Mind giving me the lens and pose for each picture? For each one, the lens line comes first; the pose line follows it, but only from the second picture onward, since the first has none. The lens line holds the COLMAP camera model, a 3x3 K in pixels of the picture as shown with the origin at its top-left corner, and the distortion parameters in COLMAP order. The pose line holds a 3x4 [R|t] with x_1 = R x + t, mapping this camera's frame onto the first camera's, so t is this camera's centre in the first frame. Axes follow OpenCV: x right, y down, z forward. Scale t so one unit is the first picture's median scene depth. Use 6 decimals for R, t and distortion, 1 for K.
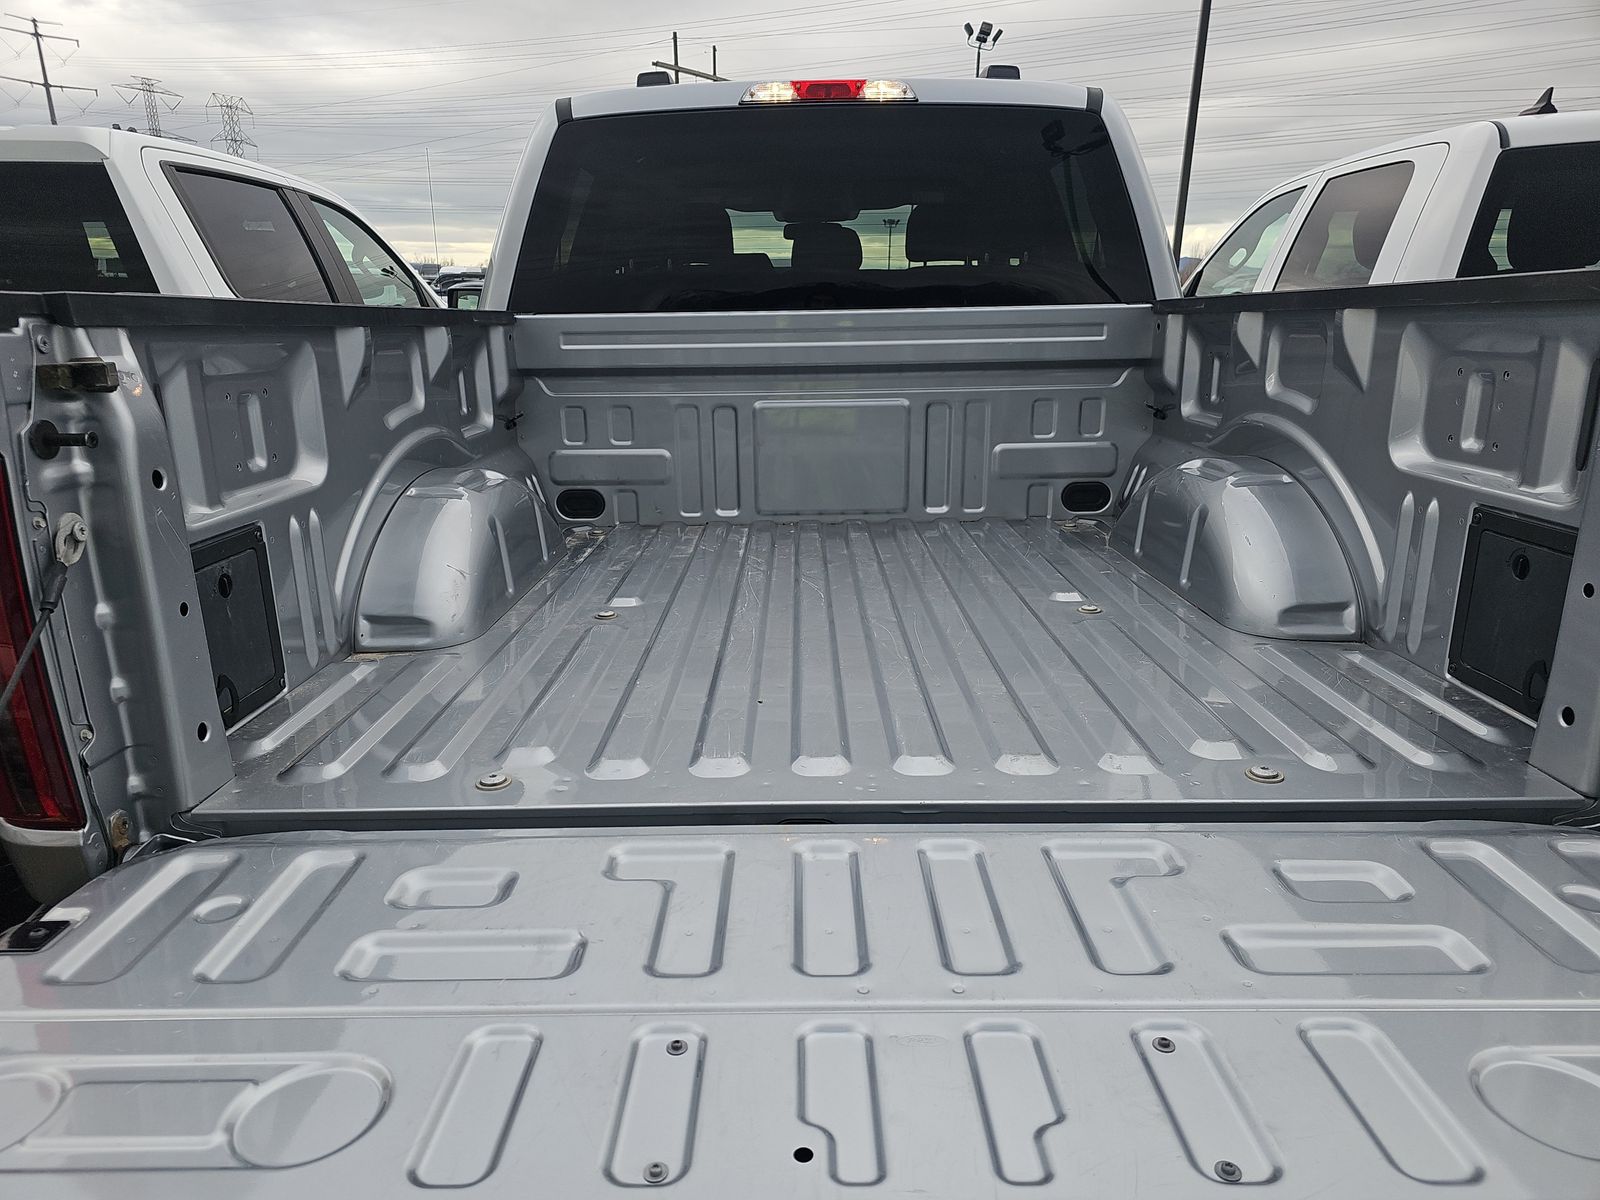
lens RADIAL K [[1030.3, 0, 793.1], [0, 1030.3, 594.0], [0, 0, 1]] dist [0.012136, 0.002339]
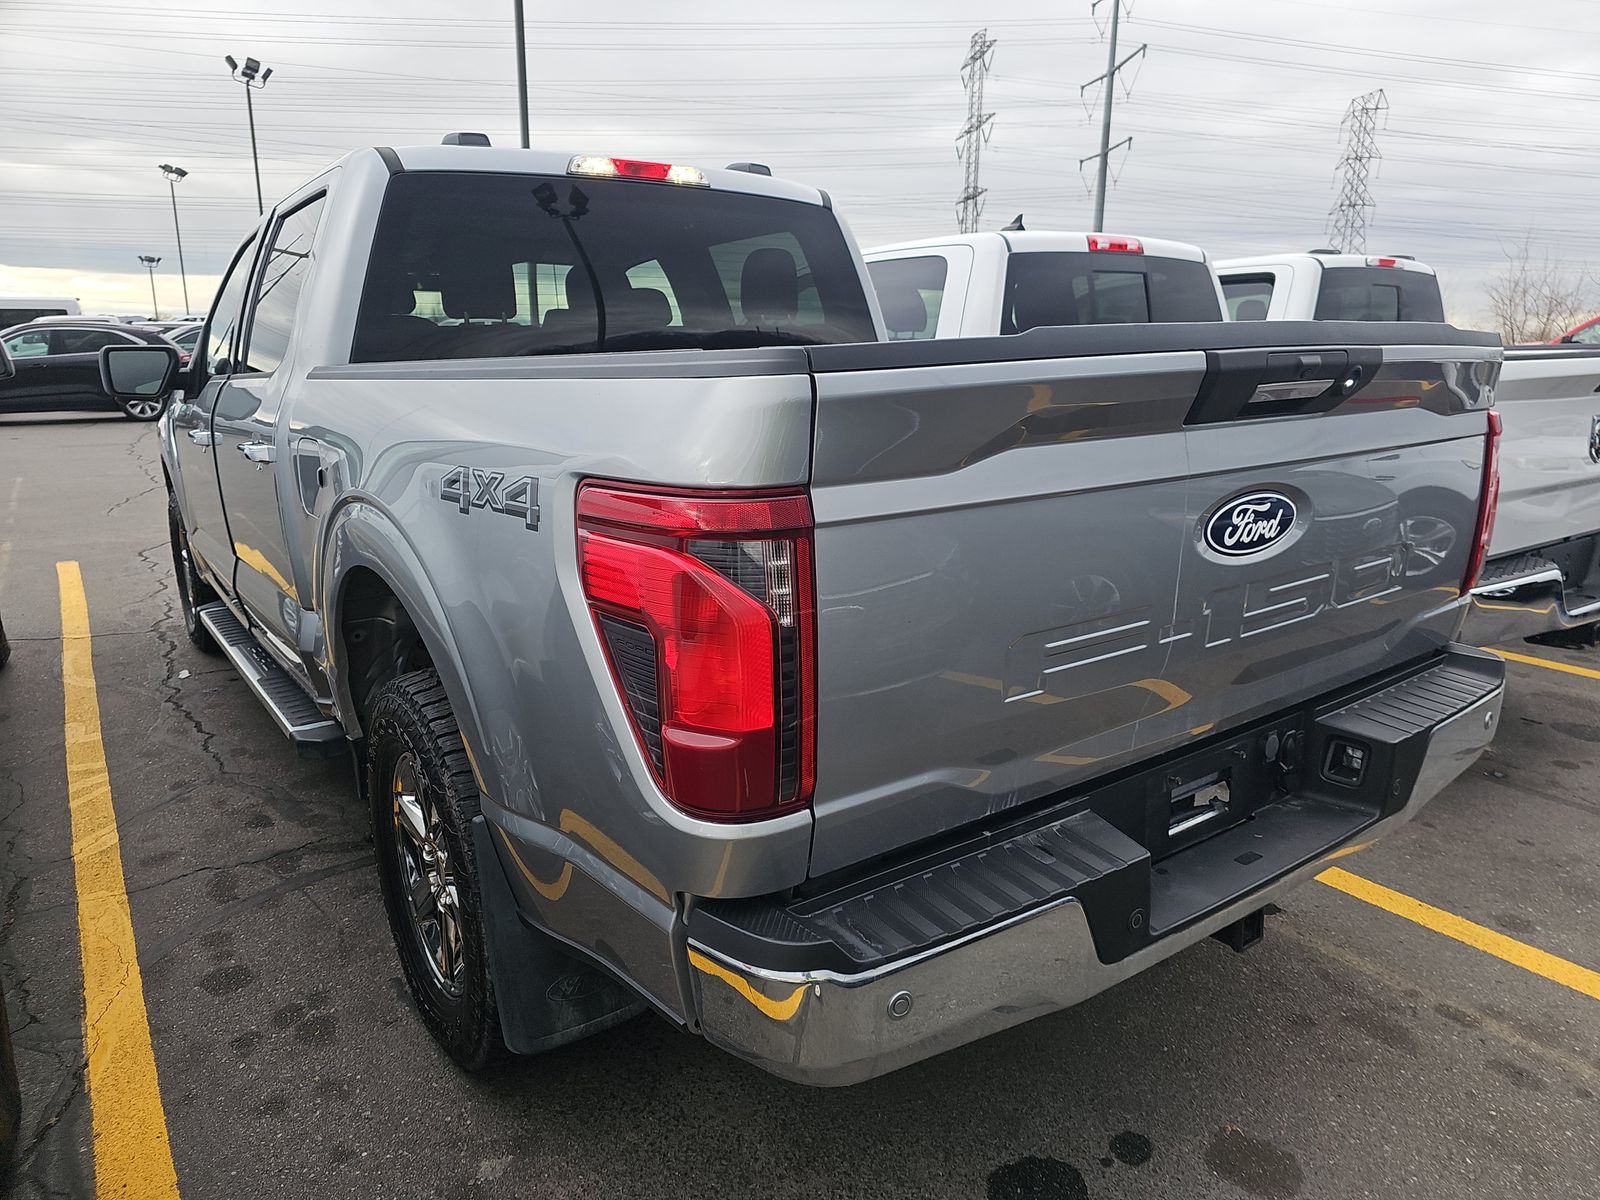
lens RADIAL K [[1019.5, 0, 806.3], [0, 1019.5, 589.4], [0, 0, 1]] dist [0.054129, -0.043916]
pose [[0.810027, -0.131414, 0.571477, -0.508316], [0.161173, 0.986925, -0.001503, -0.004801], [-0.563807, 0.093324, 0.820617, 0.019776]]
